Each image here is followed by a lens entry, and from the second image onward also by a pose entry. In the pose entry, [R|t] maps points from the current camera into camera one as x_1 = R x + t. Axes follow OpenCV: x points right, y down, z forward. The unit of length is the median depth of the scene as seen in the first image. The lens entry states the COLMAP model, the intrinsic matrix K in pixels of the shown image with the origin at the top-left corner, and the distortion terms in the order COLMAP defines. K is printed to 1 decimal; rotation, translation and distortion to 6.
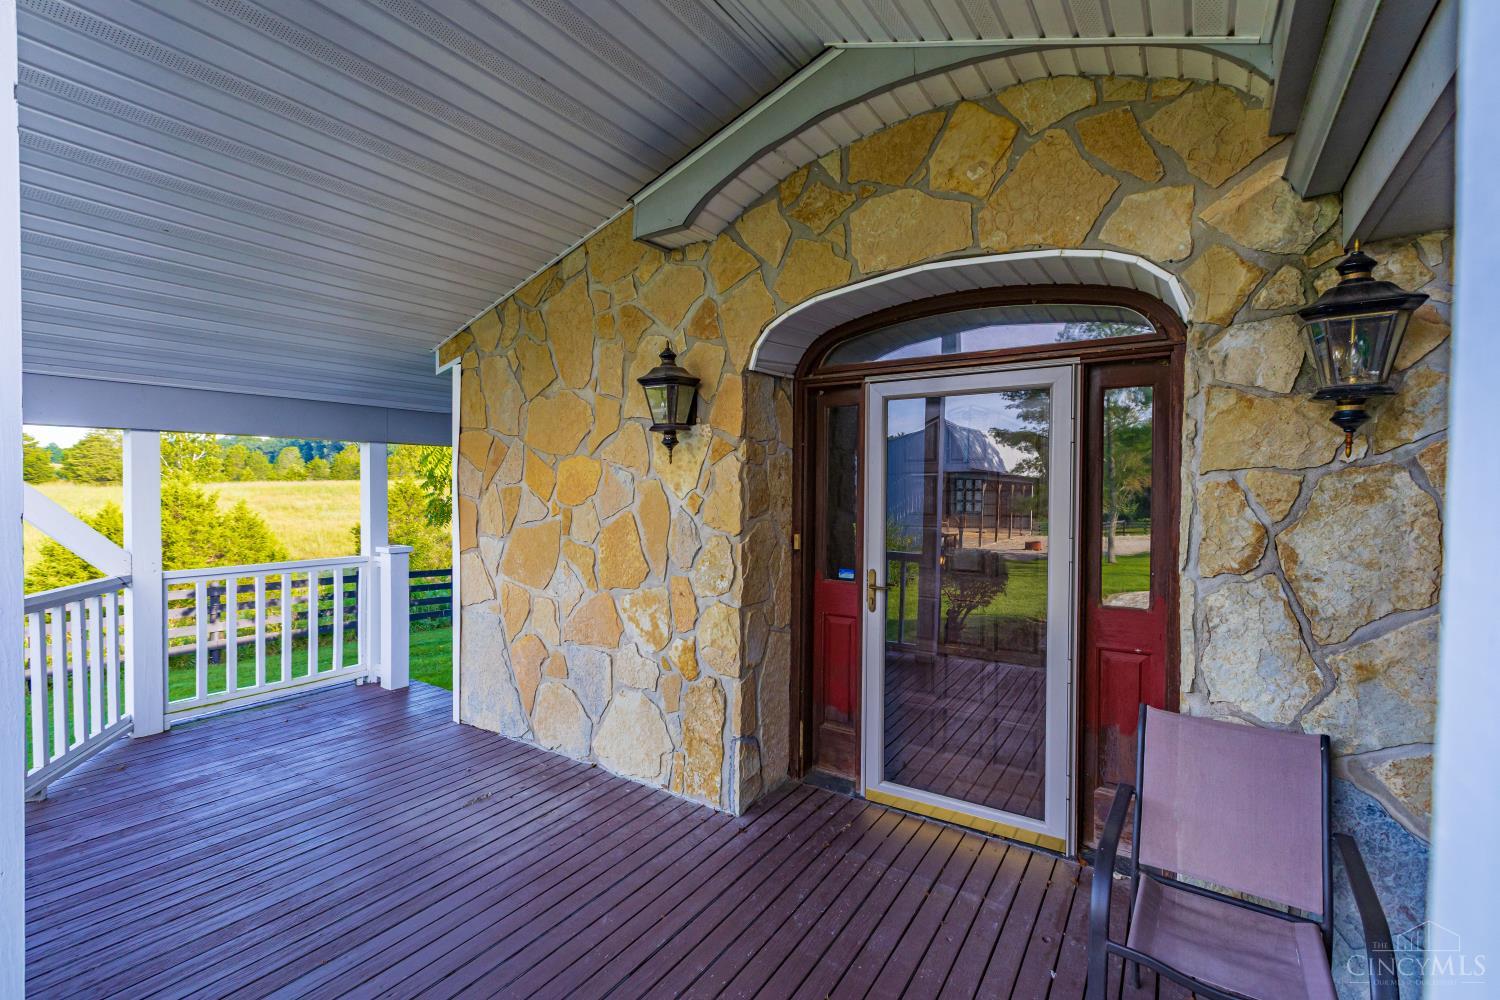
lens RADIAL K [[667.2, 0, 750.0], [0, 667.2, 500.0], [0, 0, 1]] dist [0.013326, 0.000224]
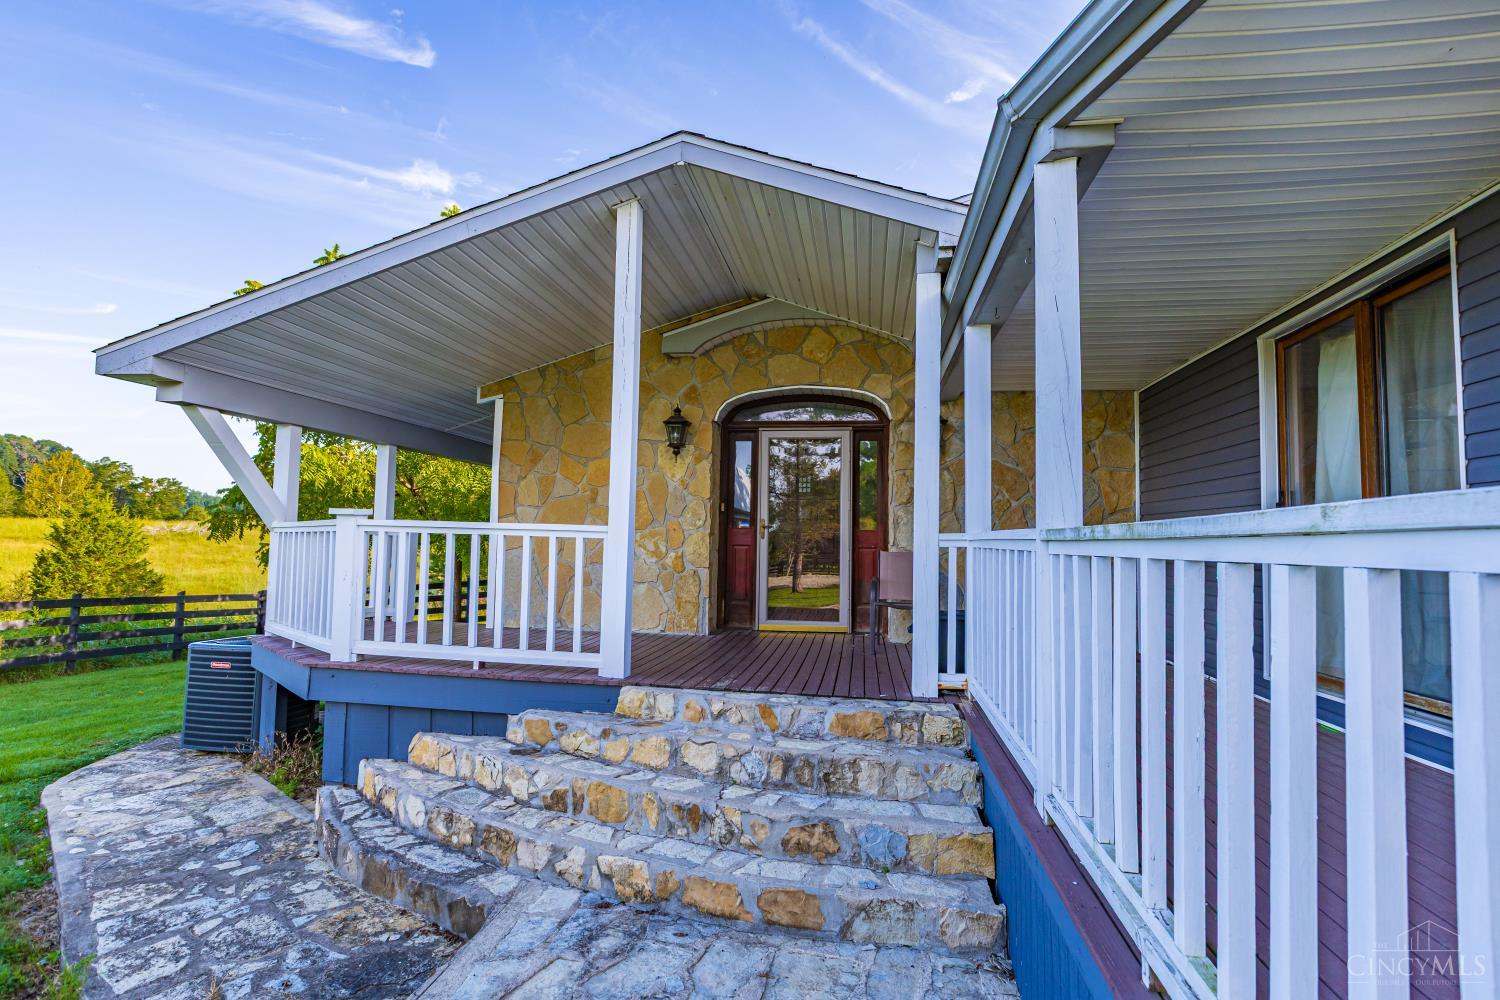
lens RADIAL K [[791.7, 0, 750.0], [0, 791.7, 500.0], [0, 0, 1]] dist [0.000713, -0.000003]
pose [[0.912850, 0.035359, 0.406762, -0.891393], [-0.005913, 0.997283, -0.073422, 0.233691], [-0.408253, 0.064618, 0.910579, -1.281699]]
